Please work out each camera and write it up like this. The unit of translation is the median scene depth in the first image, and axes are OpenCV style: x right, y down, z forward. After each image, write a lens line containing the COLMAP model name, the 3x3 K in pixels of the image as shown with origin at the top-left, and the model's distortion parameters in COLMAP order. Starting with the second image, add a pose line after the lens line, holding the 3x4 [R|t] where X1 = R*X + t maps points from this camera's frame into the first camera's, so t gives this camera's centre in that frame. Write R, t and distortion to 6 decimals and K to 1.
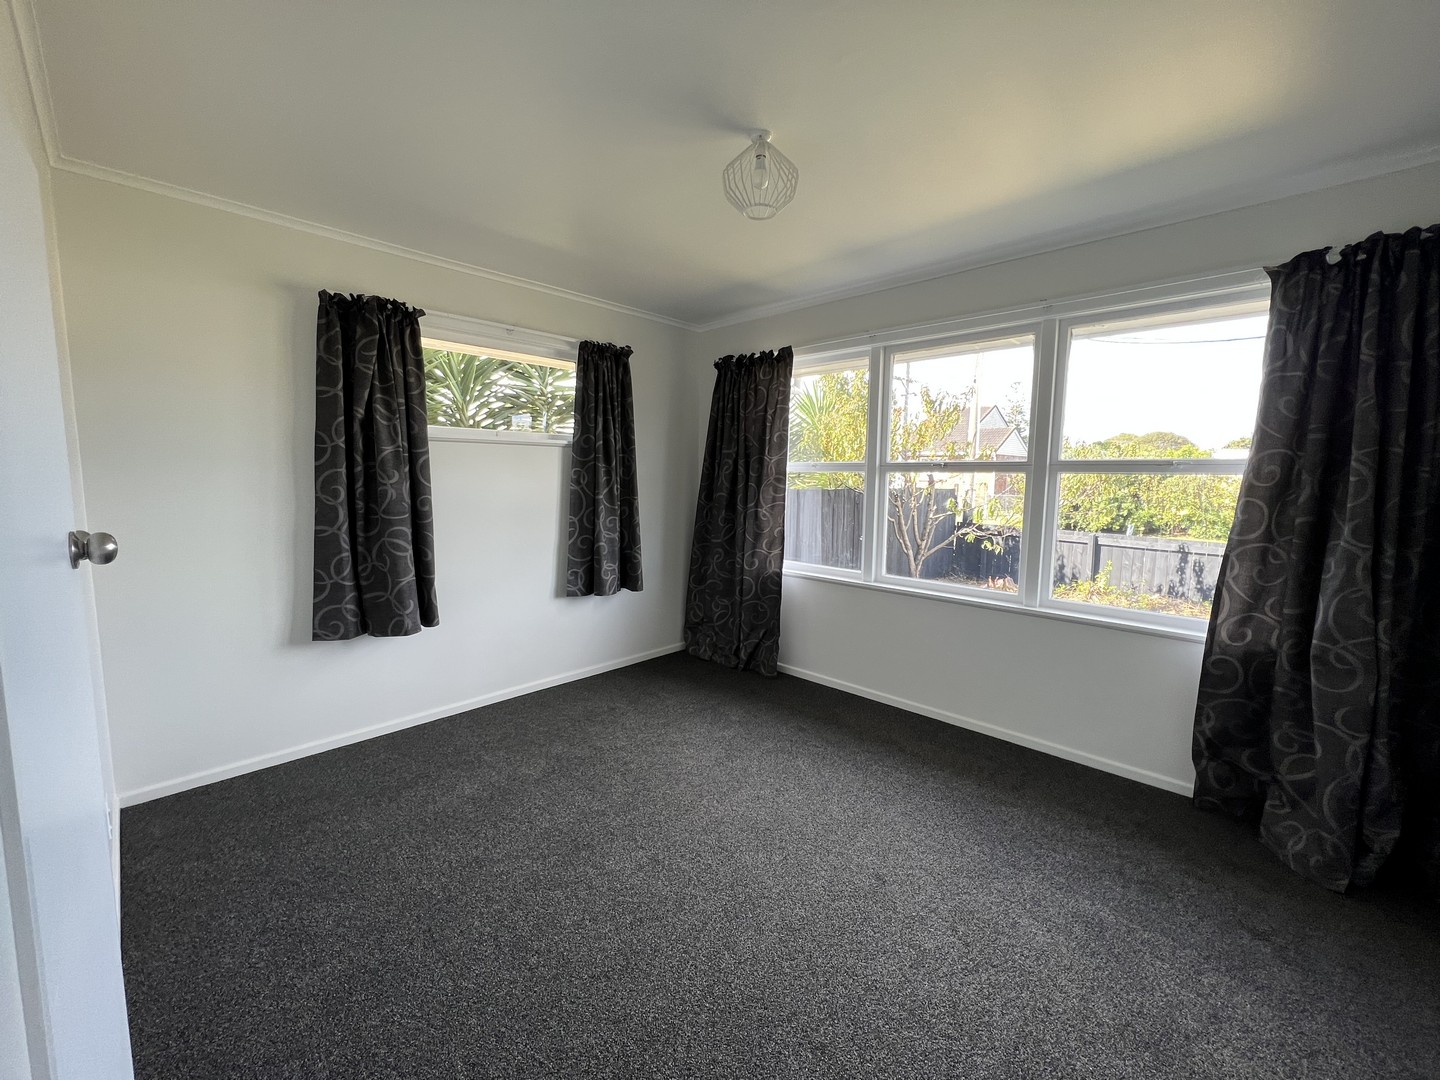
lens RADIAL K [[580.2, 0, 718.5], [0, 580.2, 538.6], [0, 0, 1]] dist [-0.000893, 0.000308]
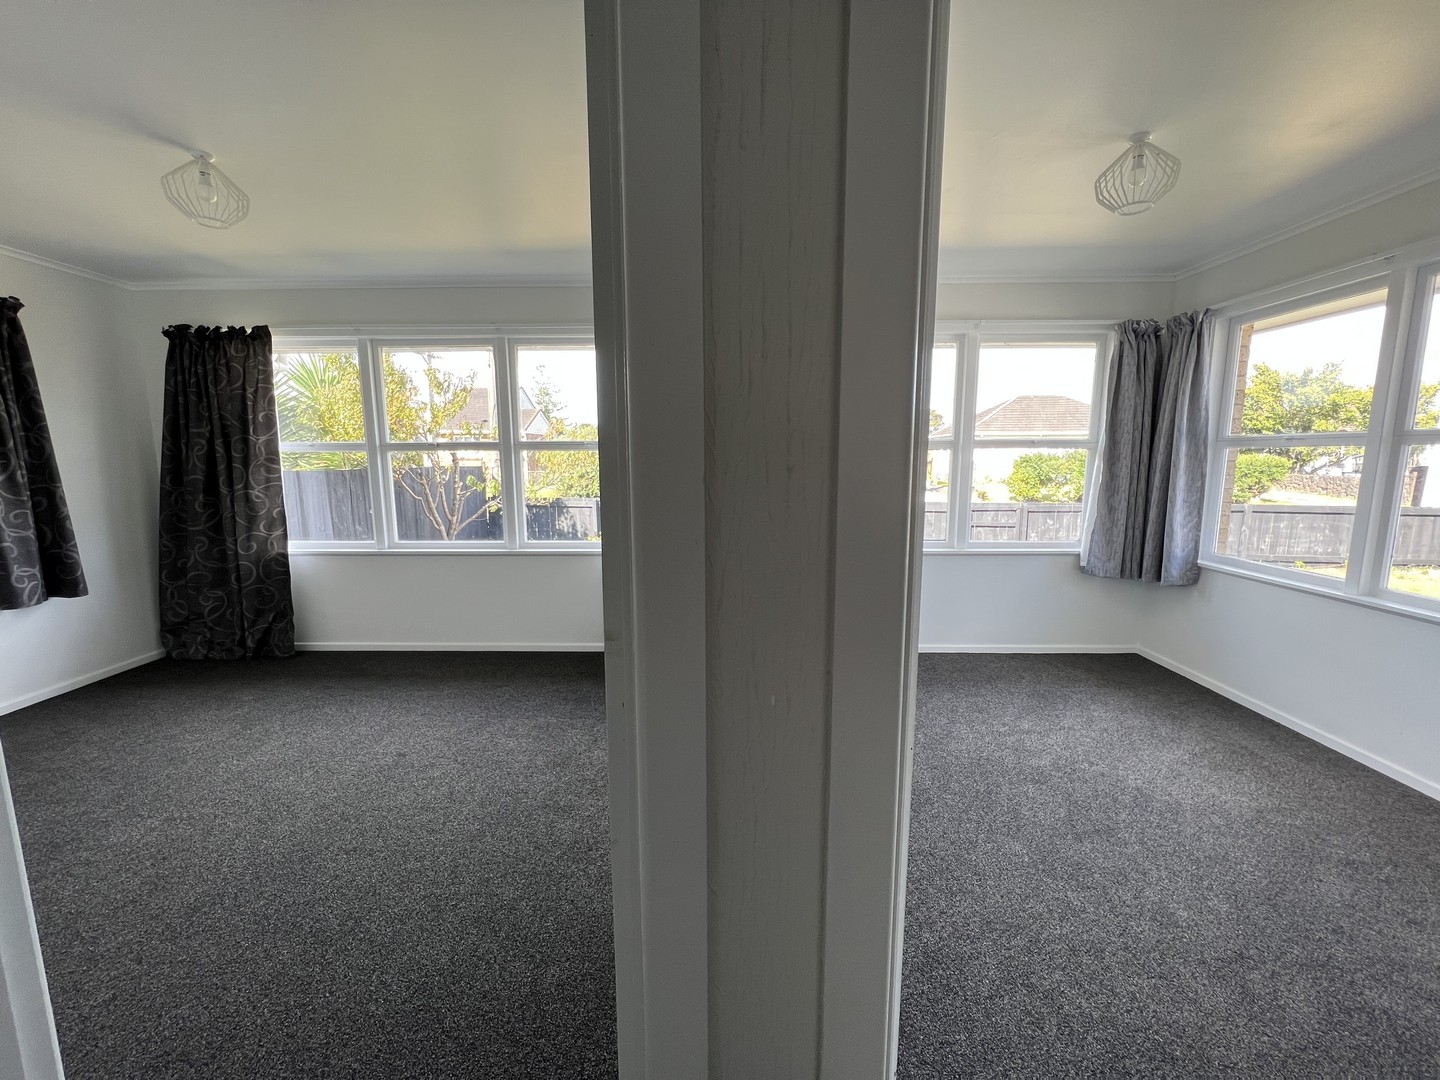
lens RADIAL K [[580.2, 0, 718.5], [0, 580.2, 538.6], [0, 0, 1]] dist [-0.000893, 0.000308]
pose [[0.733756, -0.110874, 0.670306, -0.014035], [0.086140, 0.993814, 0.070091, 0.028232], [-0.673931, 0.006310, 0.738768, -0.245712]]
